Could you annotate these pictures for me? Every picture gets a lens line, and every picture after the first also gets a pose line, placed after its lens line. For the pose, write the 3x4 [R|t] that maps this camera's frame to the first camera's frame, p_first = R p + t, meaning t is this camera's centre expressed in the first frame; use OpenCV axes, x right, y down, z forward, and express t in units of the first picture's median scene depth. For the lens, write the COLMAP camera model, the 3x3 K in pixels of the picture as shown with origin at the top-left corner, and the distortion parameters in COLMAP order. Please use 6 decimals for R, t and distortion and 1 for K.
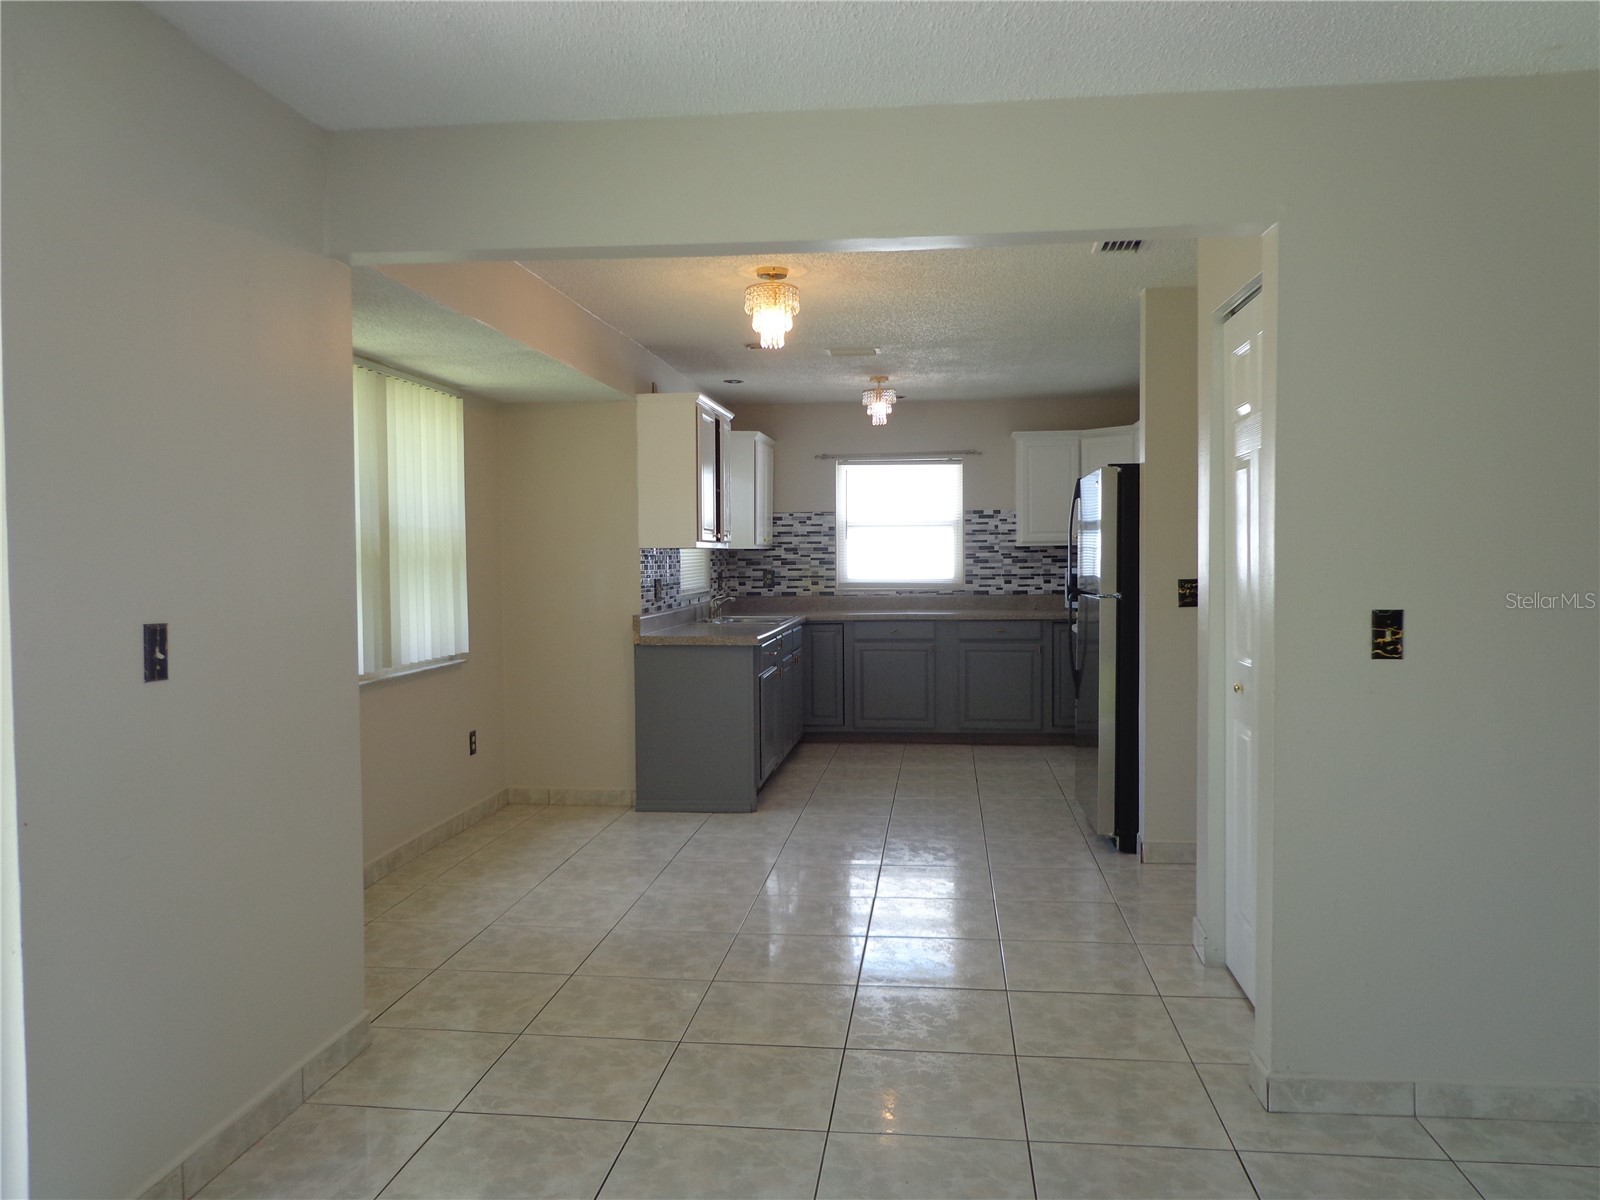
lens RADIAL K [[1174.2, 0, 808.4], [0, 1174.2, 599.8], [0, 0, 1]] dist [0.000573, 0.005290]
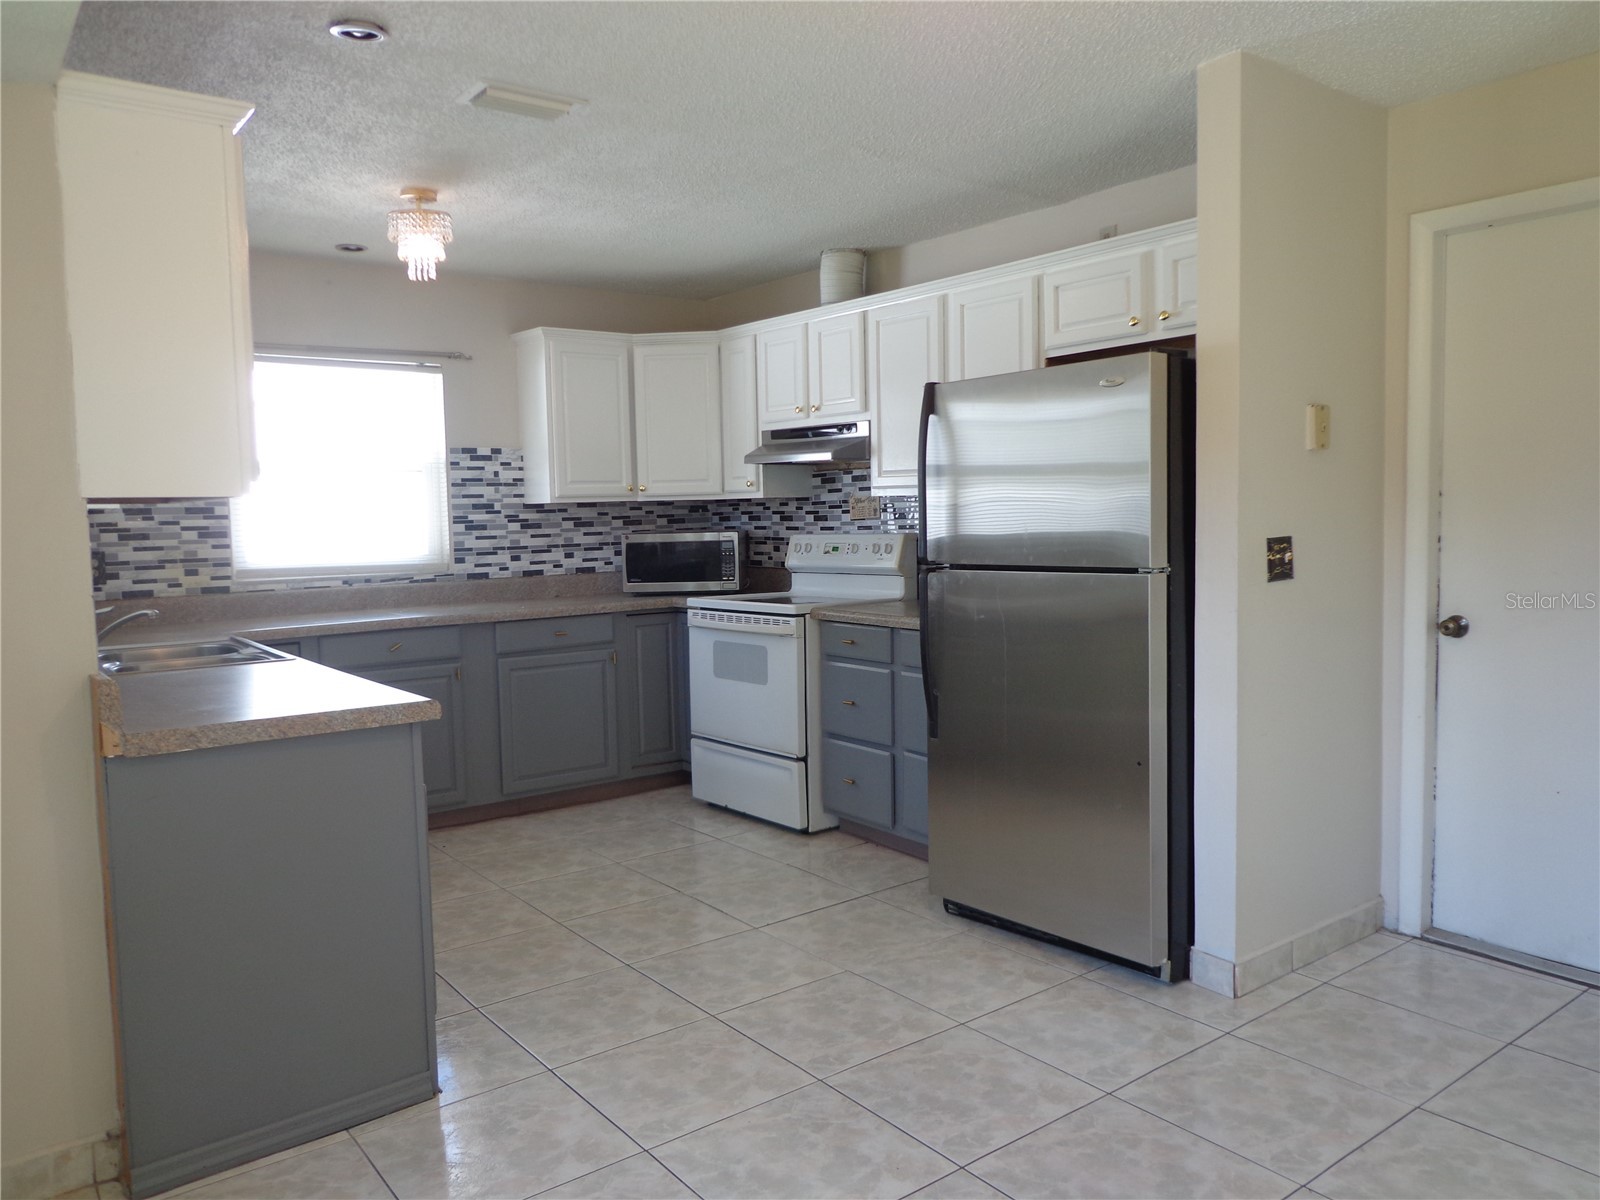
lens RADIAL K [[1174.2, 0, 808.4], [0, 1174.2, 599.8], [0, 0, 1]] dist [0.000573, 0.005290]
pose [[0.717732, -0.059038, 0.693812, -0.238578], [0.042772, 0.998256, 0.040698, -0.016175], [-0.695005, 0.000465, 0.719005, 0.570729]]
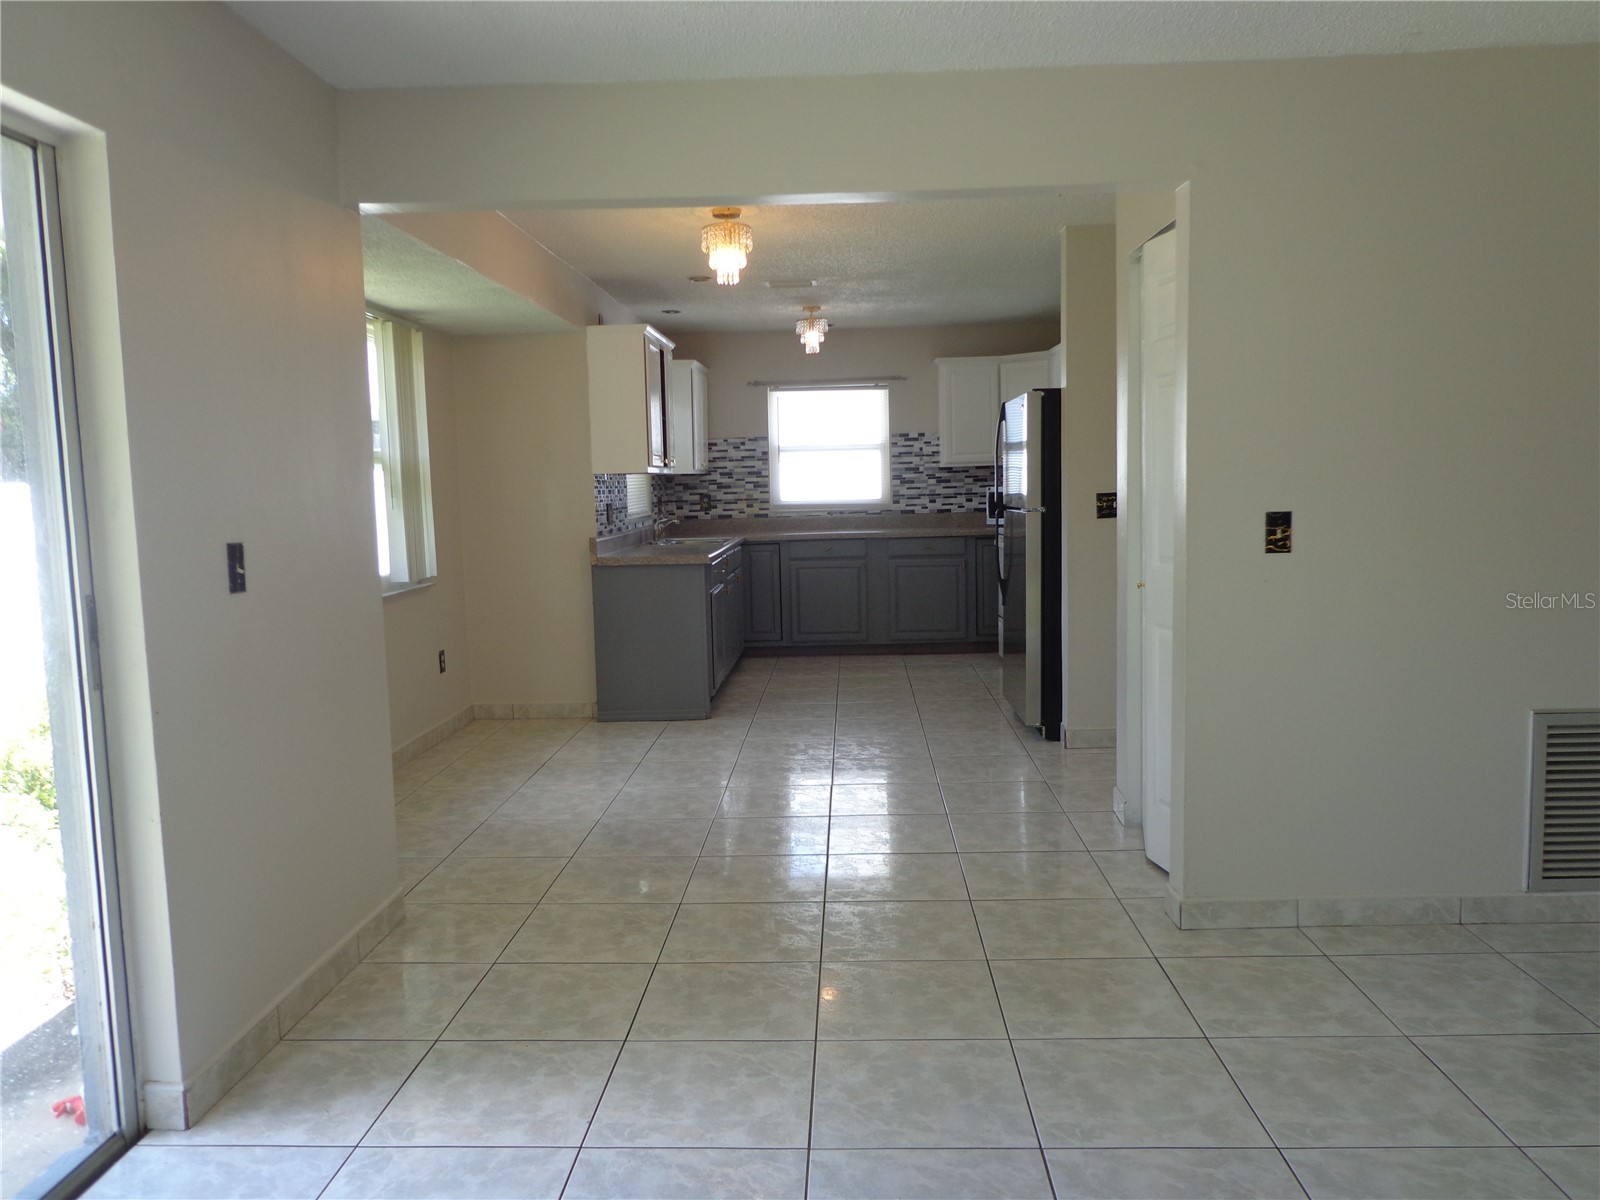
lens RADIAL K [[1174.2, 0, 808.4], [0, 1174.2, 599.8], [0, 0, 1]] dist [0.000573, 0.005290]
pose [[0.996782, -0.025029, 0.076150, -0.034075], [0.020200, 0.997775, 0.063536, 0.005500], [-0.077571, -0.061794, 0.995070, -0.069608]]
